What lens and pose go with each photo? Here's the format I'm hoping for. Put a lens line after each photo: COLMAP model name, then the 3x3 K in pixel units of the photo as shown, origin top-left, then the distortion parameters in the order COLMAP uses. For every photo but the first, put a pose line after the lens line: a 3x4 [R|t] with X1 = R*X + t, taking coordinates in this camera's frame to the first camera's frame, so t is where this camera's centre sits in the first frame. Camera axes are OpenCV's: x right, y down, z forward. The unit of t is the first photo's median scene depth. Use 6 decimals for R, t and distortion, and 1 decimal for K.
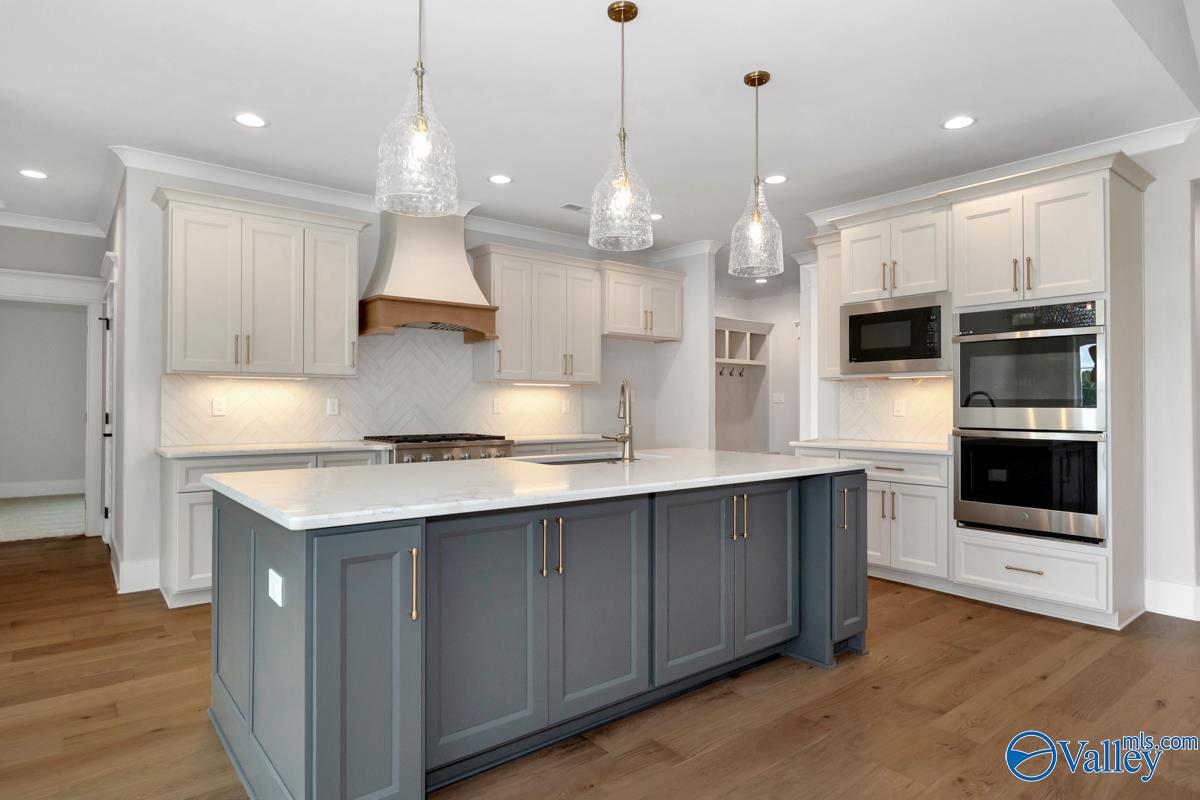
lens RADIAL K [[676.9, 0, 600.7], [0, 676.9, 398.2], [0, 0, 1]] dist [-0.001684, -0.001392]
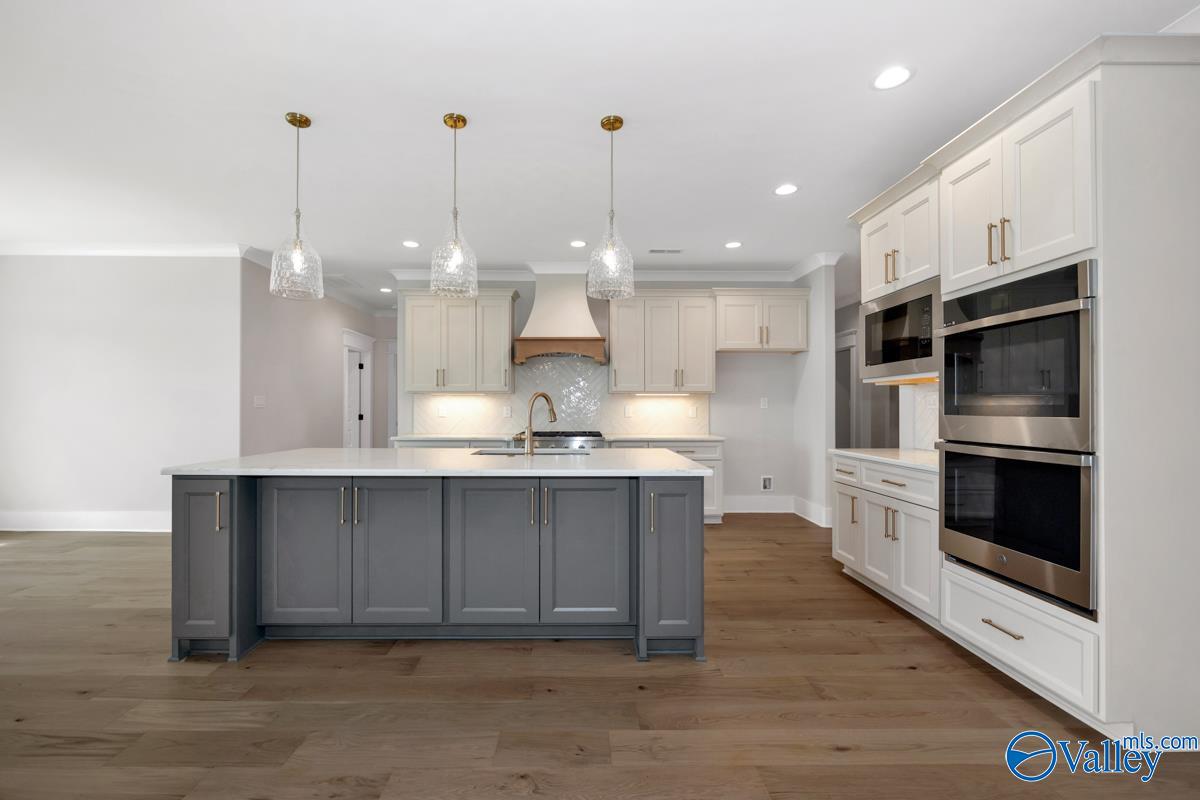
lens RADIAL K [[516.8, 0, 597.8], [0, 516.8, 406.3], [0, 0, 1]] dist [-0.002114, -0.000236]
pose [[0.779687, -0.003621, -0.626159, 0.589379], [0.006445, 0.999977, 0.002242, -0.001328], [0.626136, -0.005784, 0.779692, 0.241956]]
